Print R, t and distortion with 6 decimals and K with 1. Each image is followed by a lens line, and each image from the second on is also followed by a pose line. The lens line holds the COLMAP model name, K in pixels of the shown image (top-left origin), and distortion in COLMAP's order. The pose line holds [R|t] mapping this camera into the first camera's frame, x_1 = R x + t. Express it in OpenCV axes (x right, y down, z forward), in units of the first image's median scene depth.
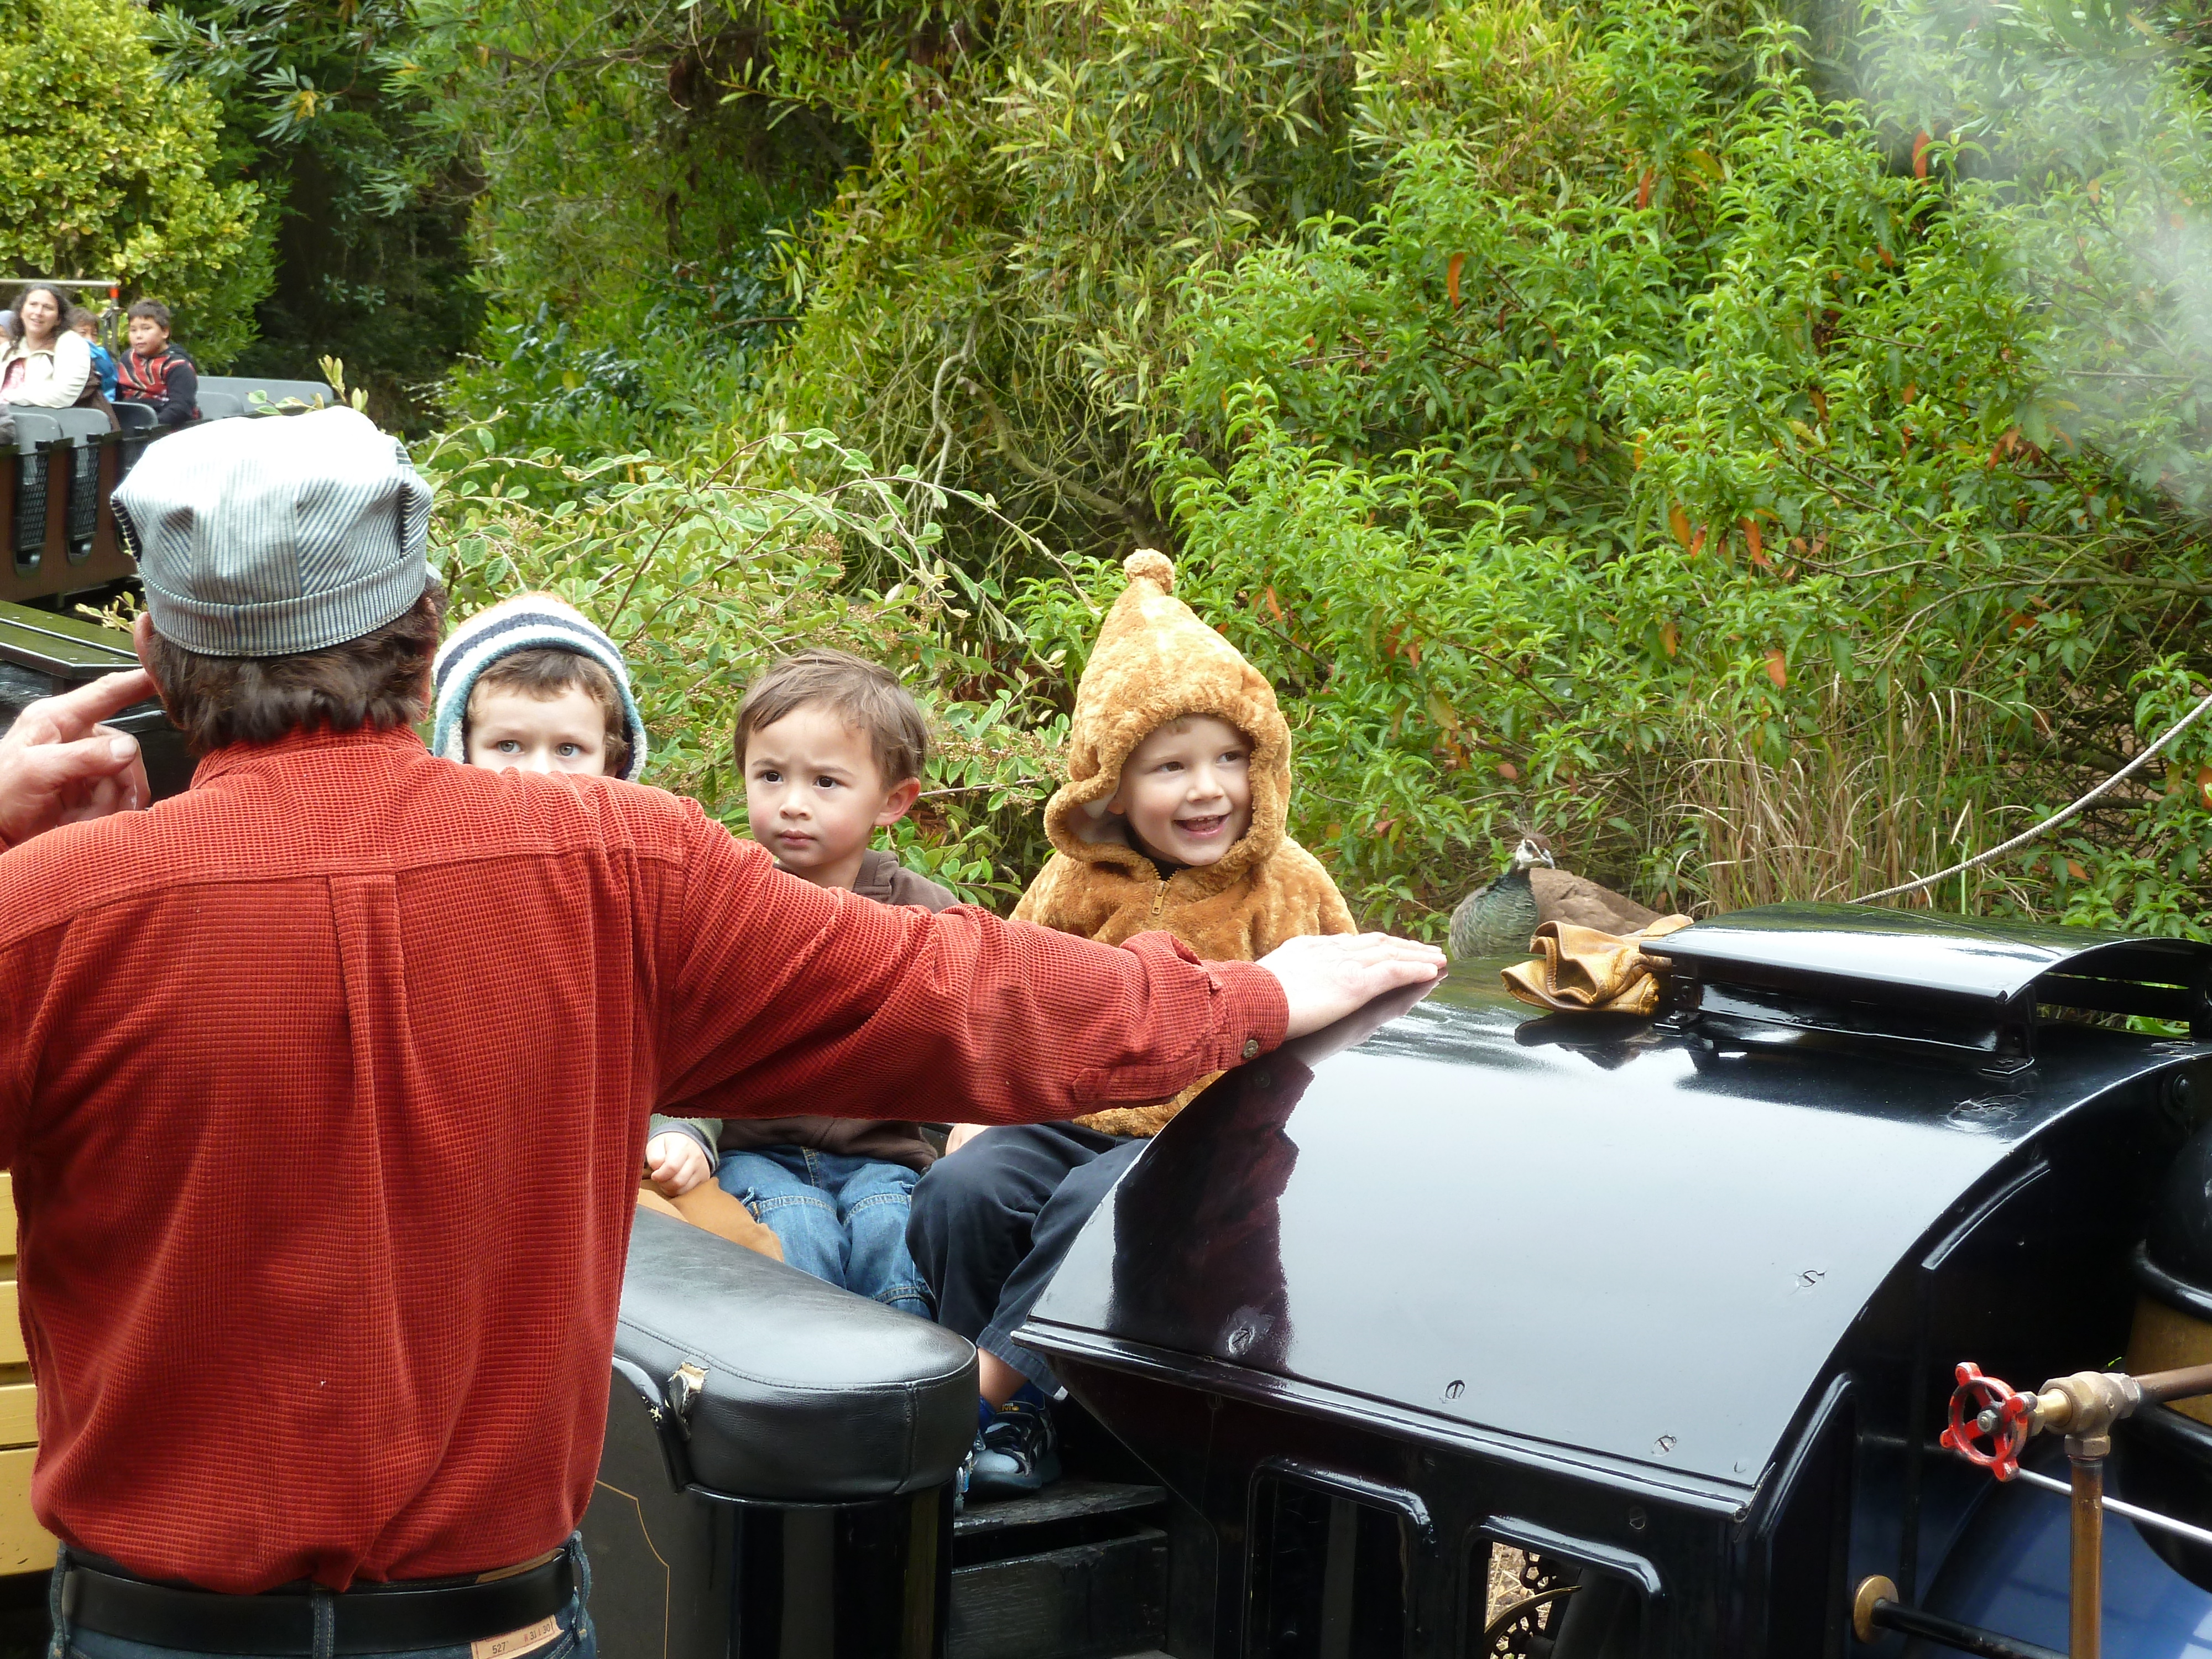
lens RADIAL K [[4699.8, 0, 1059.2], [0, 4699.8, 813.6], [0, 0, 1]] dist [-0.007000, 0.000000]
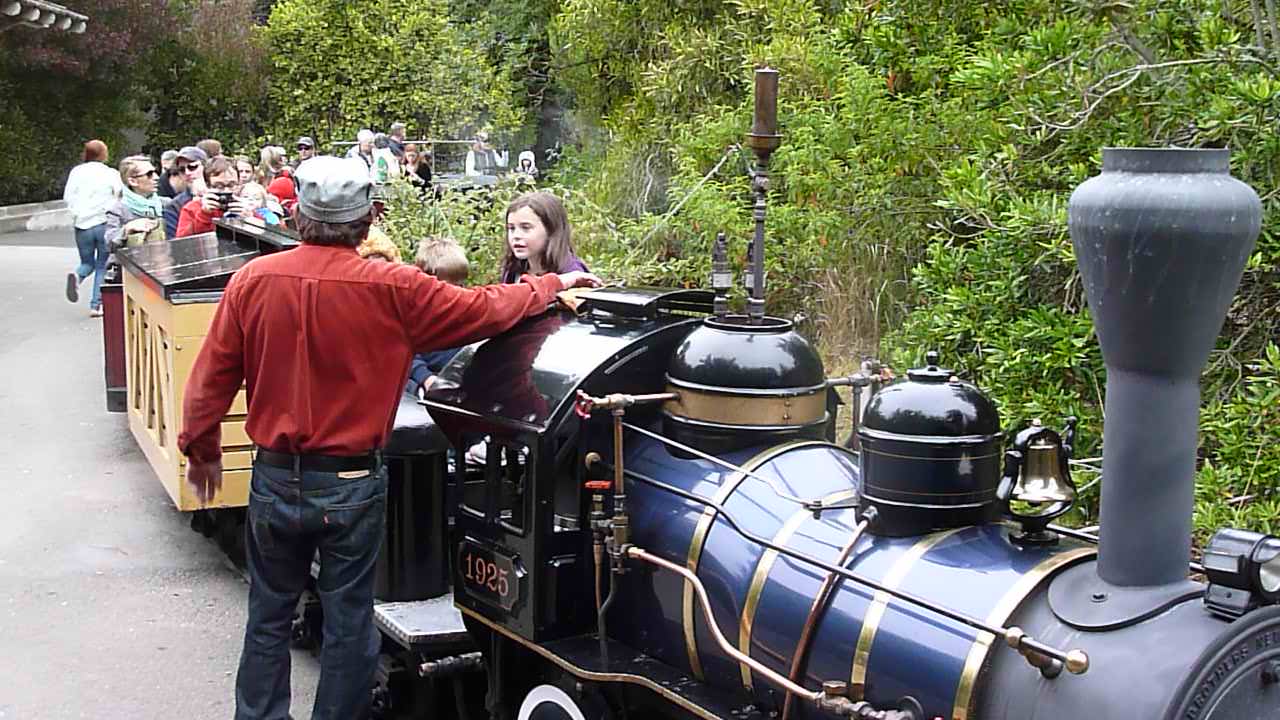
lens RADIAL K [[1615.0, 0, 637.3], [0, 1615.0, 360.9], [0, 0, 1]] dist [-0.022697, 0.000000]
pose [[0.990954, -0.008727, -0.133919, 0.156411], [0.012070, 0.999635, 0.024170, 0.022901], [0.133659, -0.025568, 0.990697, -0.129002]]
